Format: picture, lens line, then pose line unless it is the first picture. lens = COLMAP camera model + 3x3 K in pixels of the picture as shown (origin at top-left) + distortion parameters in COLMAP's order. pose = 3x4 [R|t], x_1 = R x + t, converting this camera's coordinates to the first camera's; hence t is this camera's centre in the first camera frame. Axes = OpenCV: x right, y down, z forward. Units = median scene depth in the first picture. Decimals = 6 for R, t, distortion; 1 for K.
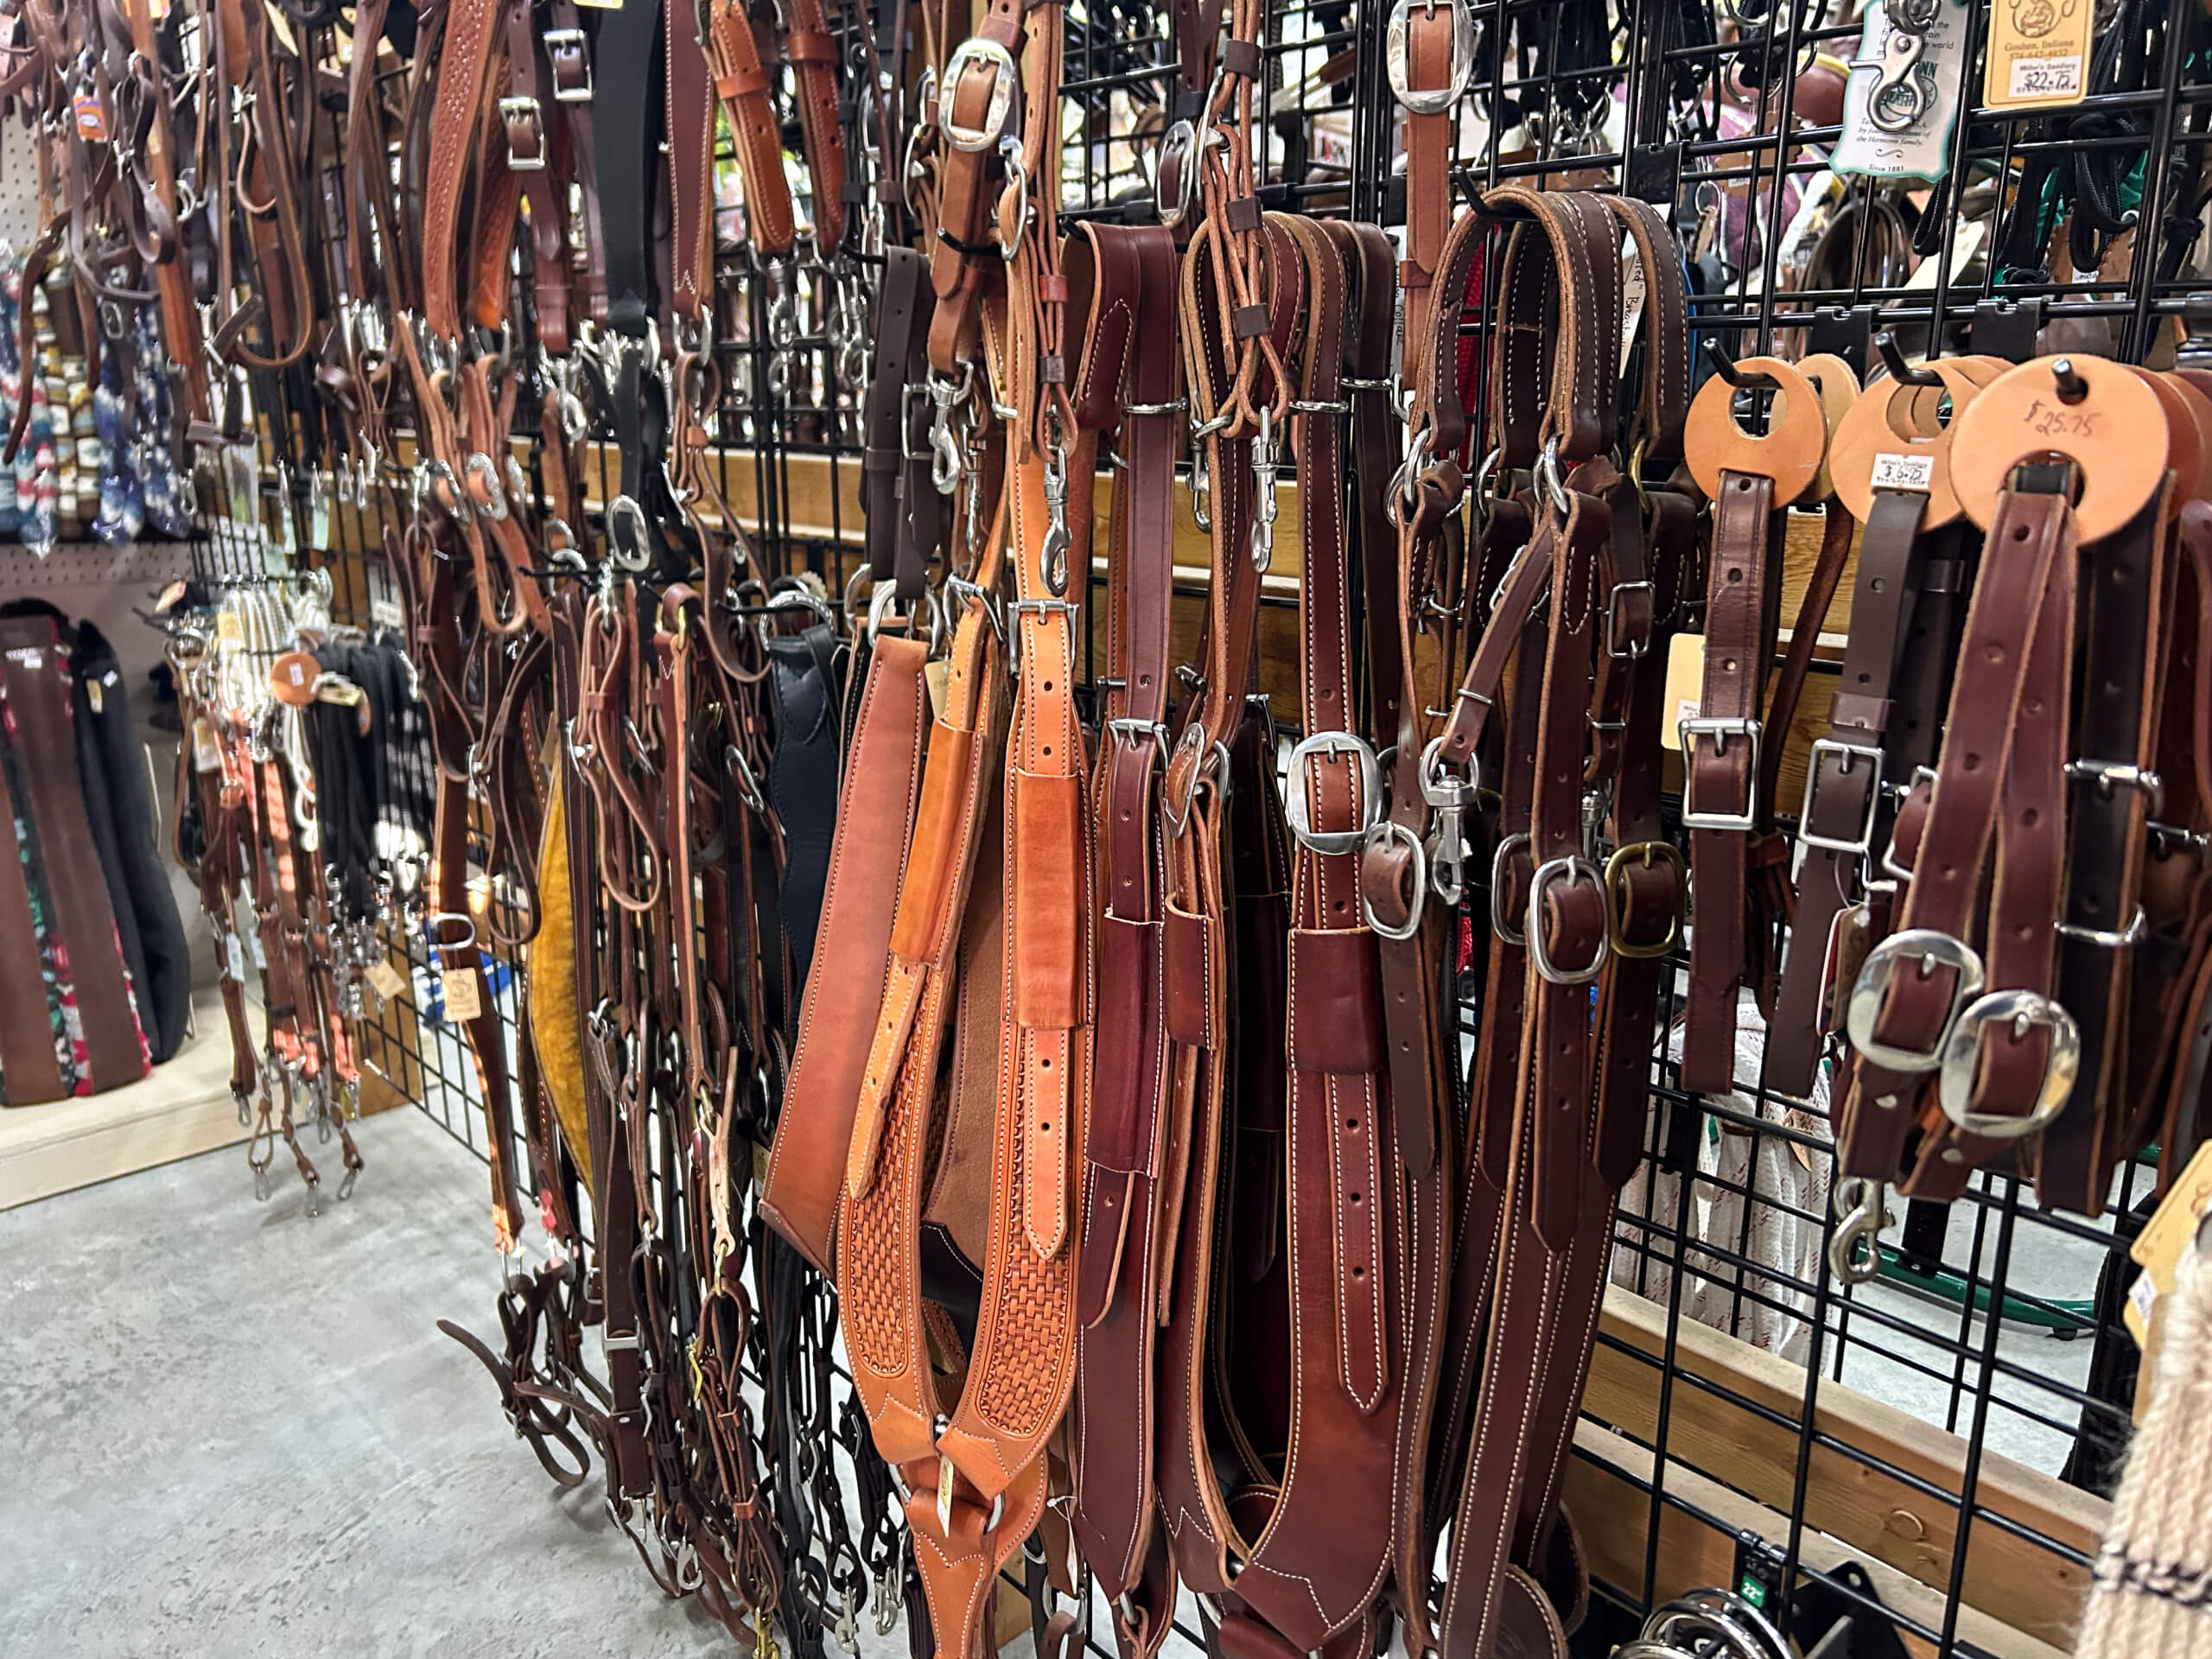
lens RADIAL K [[1673.8, 0, 1106.0], [0, 1673.8, 829.5], [0, 0, 1]] dist [0.045108, -0.042687]
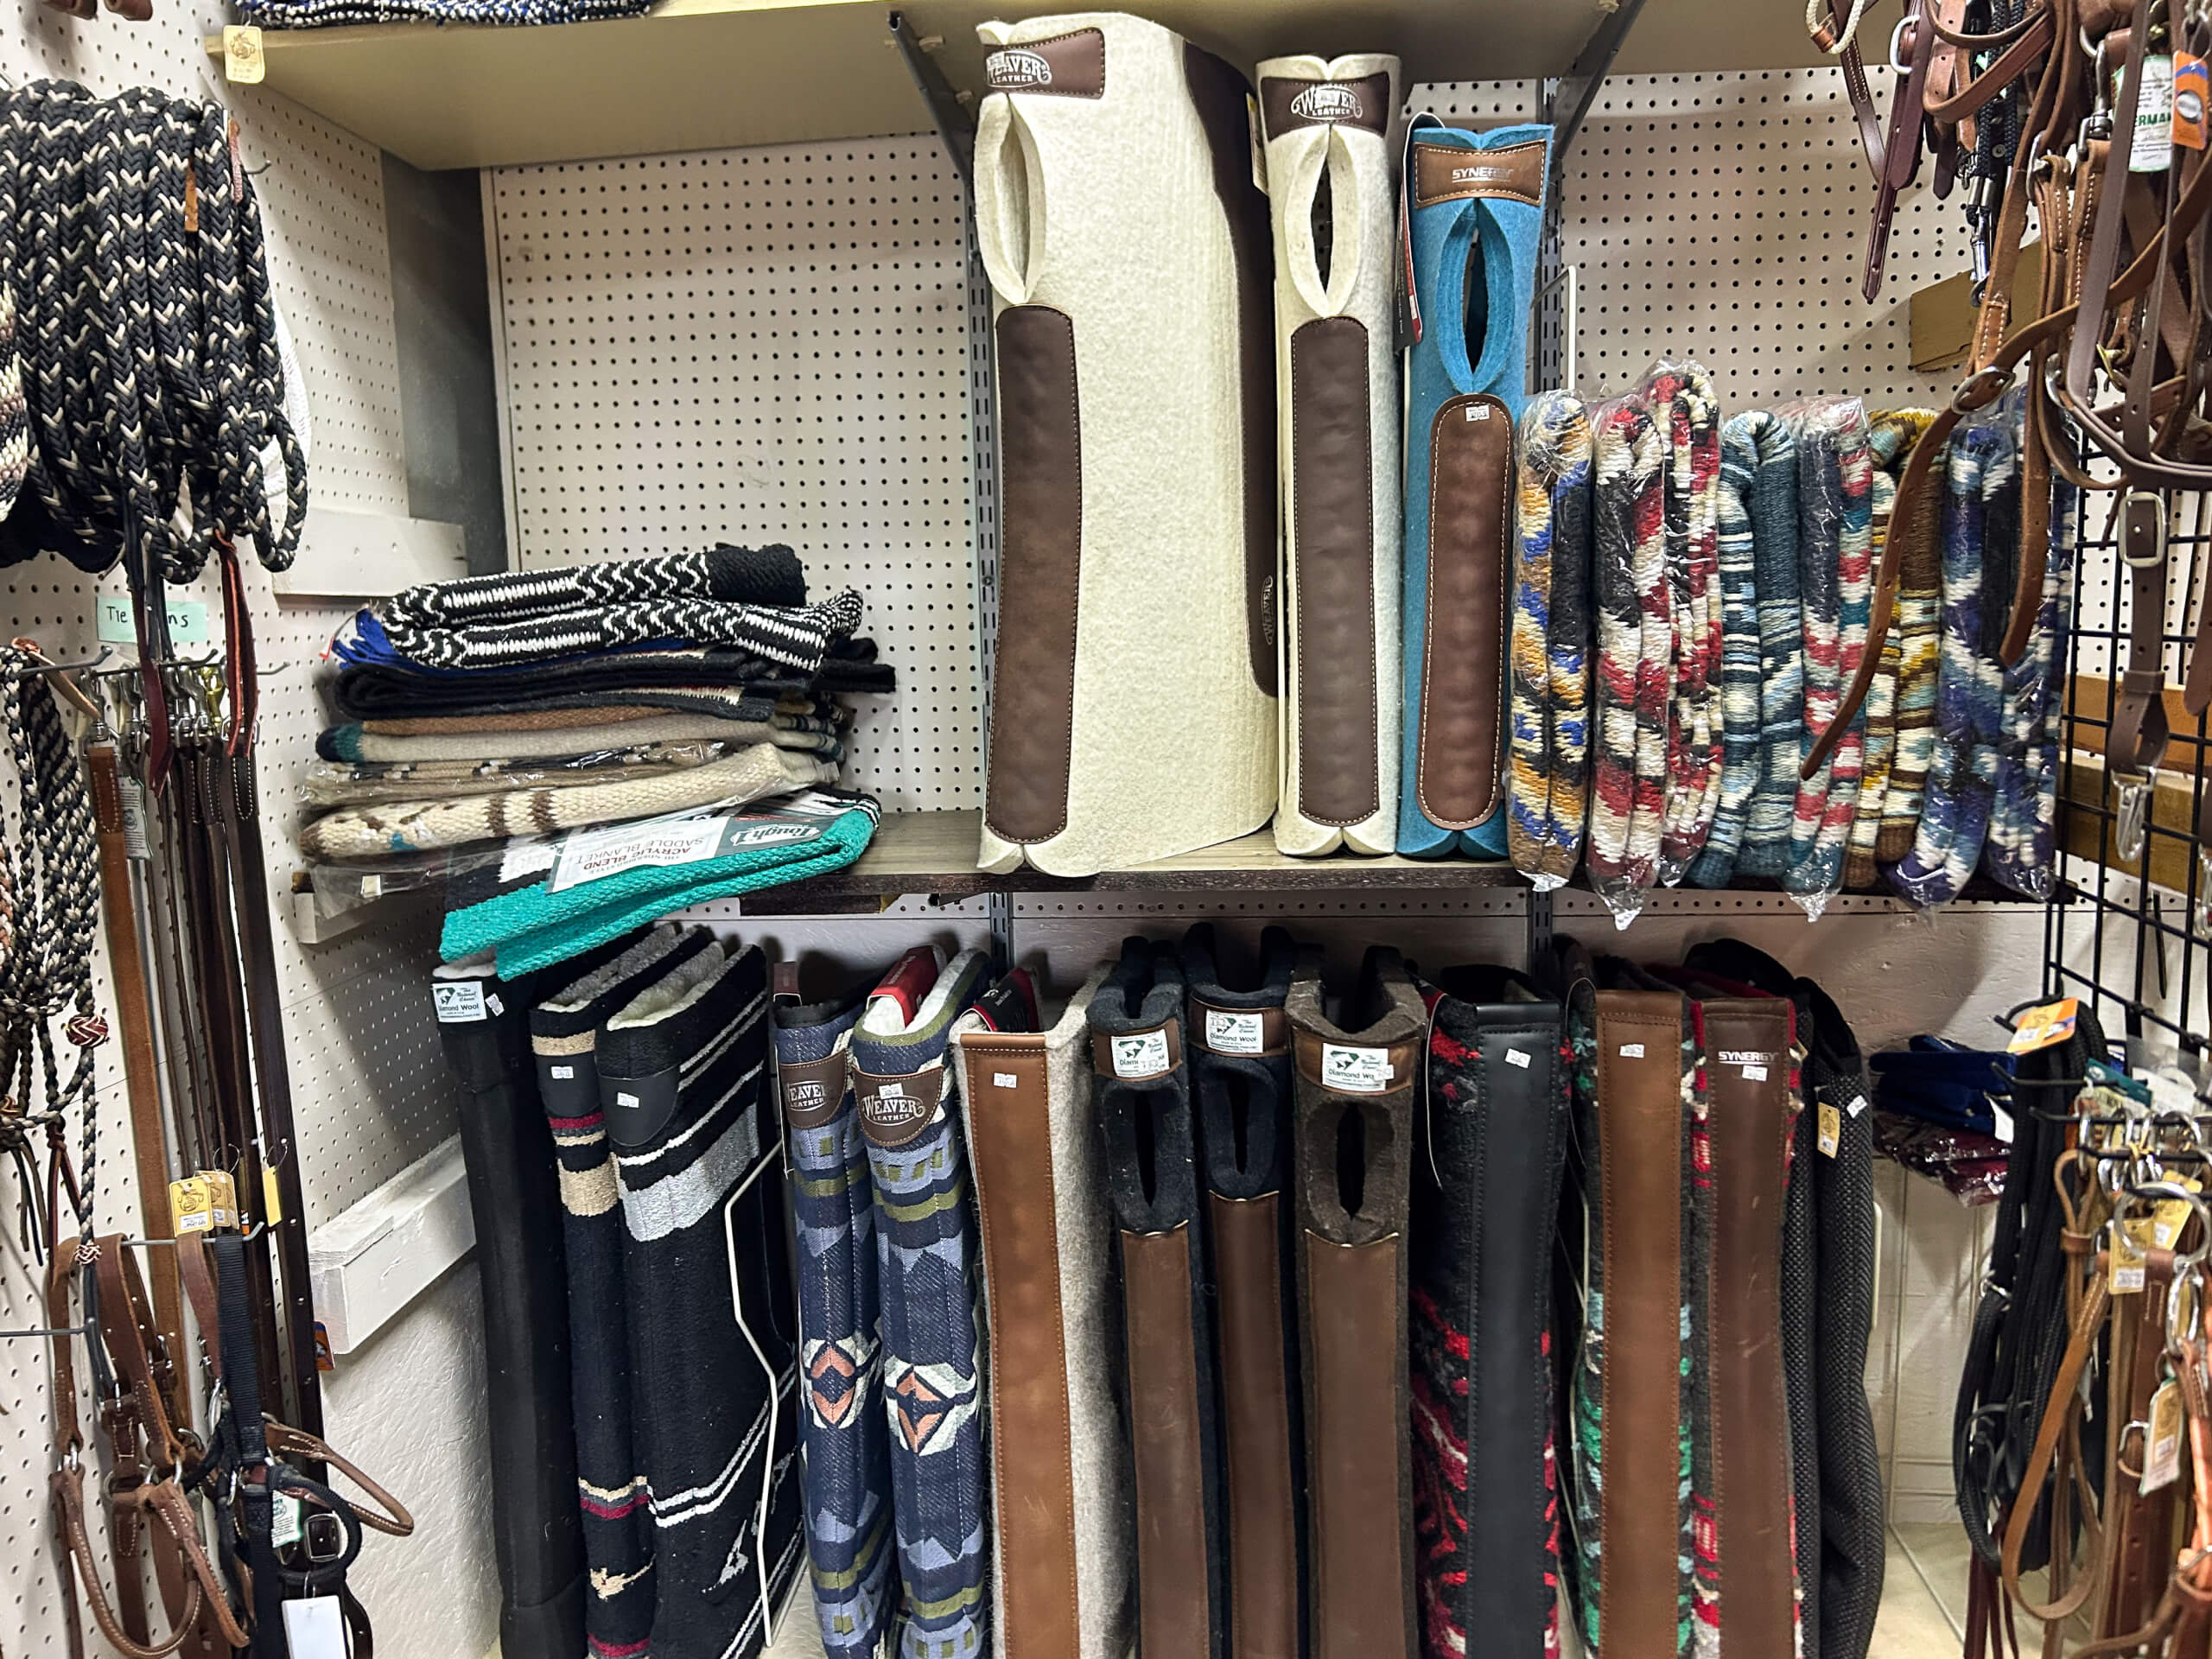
lens RADIAL K [[1673.8, 0, 1106.0], [0, 1673.8, 829.5], [0, 0, 1]] dist [0.045108, -0.042687]
pose [[0.664787, 0.093700, -0.741133, -0.349090], [-0.181647, 0.982602, -0.038707, -0.121354], [0.724612, 0.160357, 0.670241, 0.407556]]
